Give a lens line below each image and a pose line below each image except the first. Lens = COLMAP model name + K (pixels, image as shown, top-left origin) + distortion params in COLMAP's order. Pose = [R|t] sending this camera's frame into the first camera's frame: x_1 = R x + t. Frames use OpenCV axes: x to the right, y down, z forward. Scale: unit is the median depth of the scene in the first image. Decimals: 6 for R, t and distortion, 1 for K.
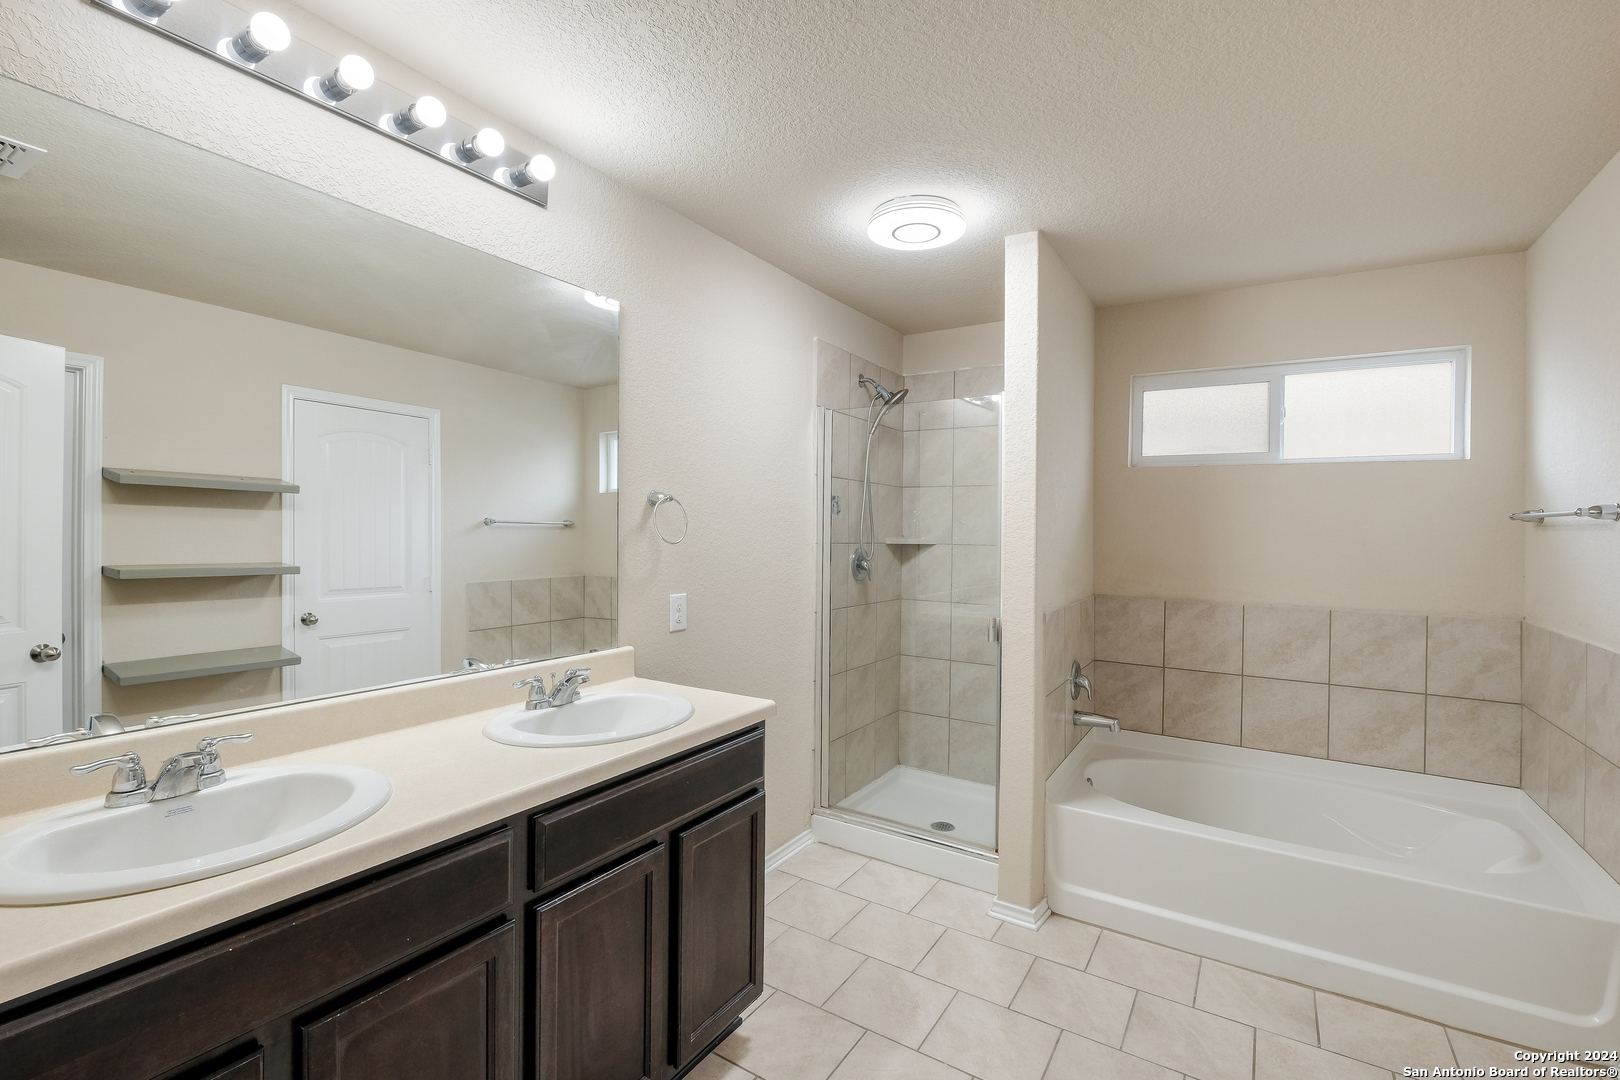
lens RADIAL K [[714.2, 0, 807.4], [0, 714.2, 532.3], [0, 0, 1]] dist [-0.008417, -0.000007]
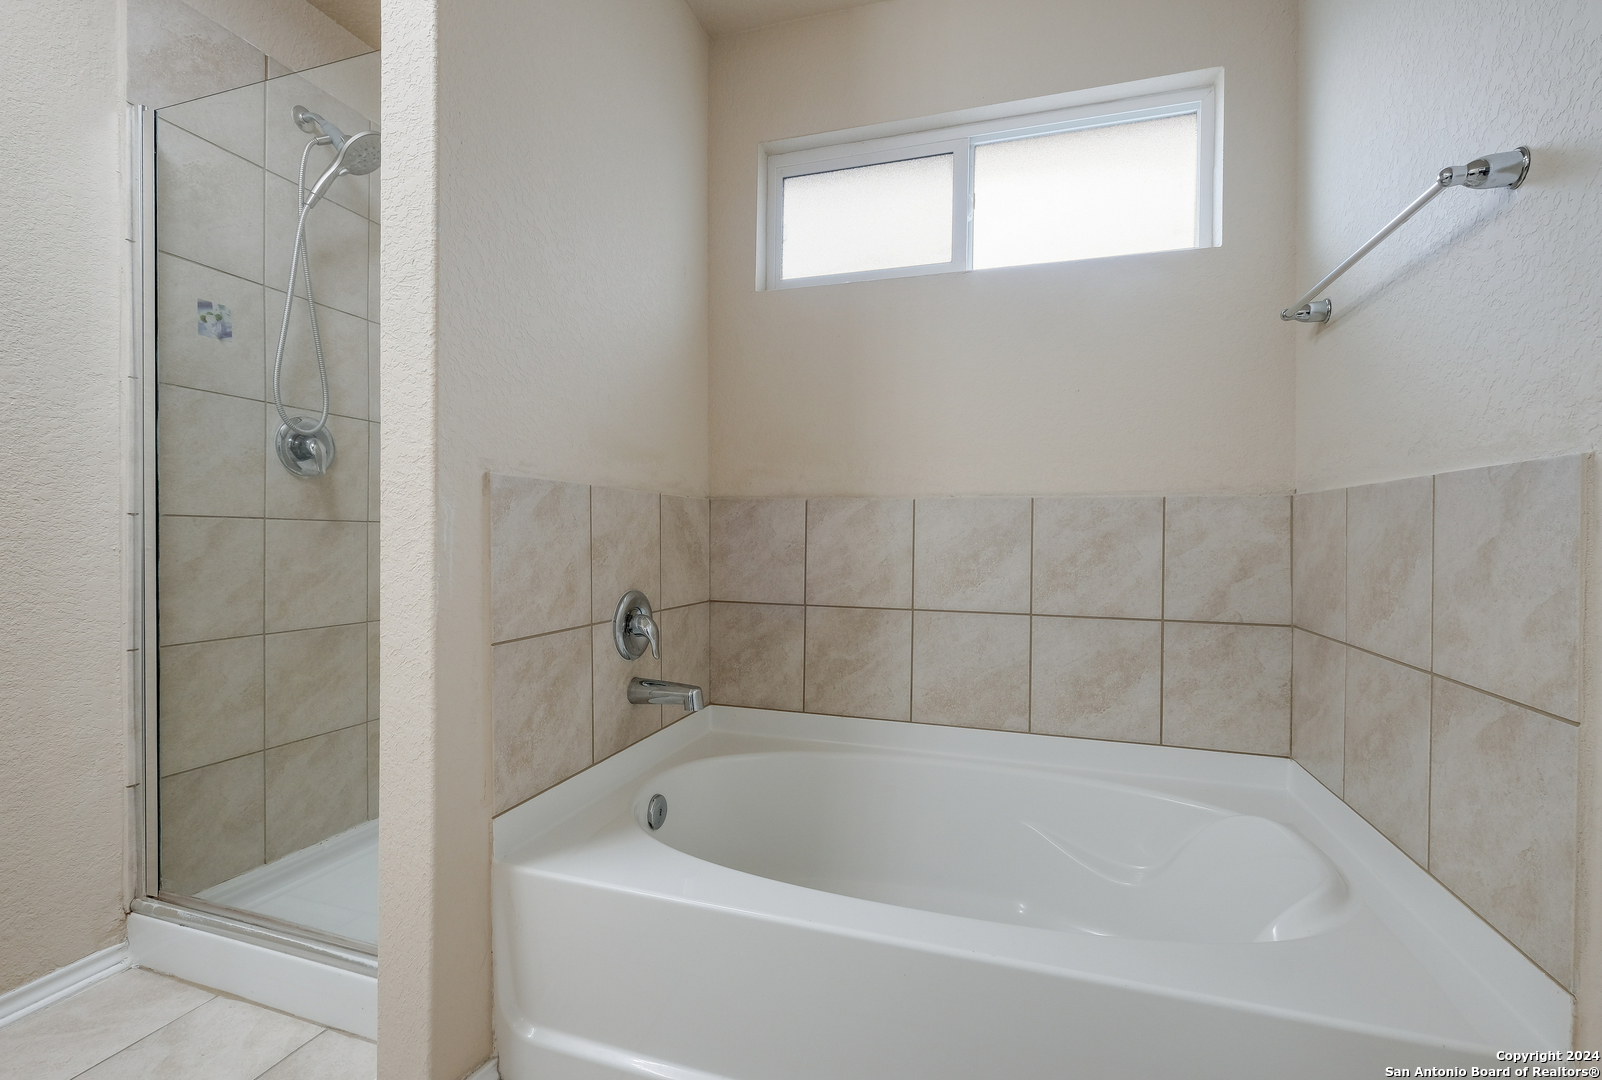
lens RADIAL K [[728.5, 0, 779.8], [0, 728.5, 539.9], [0, 0, 1]] dist [-0.000911, -0.000586]
pose [[0.971207, -0.009049, 0.238067, 0.363546], [0.006401, 0.999909, 0.011894, 0.138463], [-0.238153, -0.010028, 0.971176, 0.424329]]
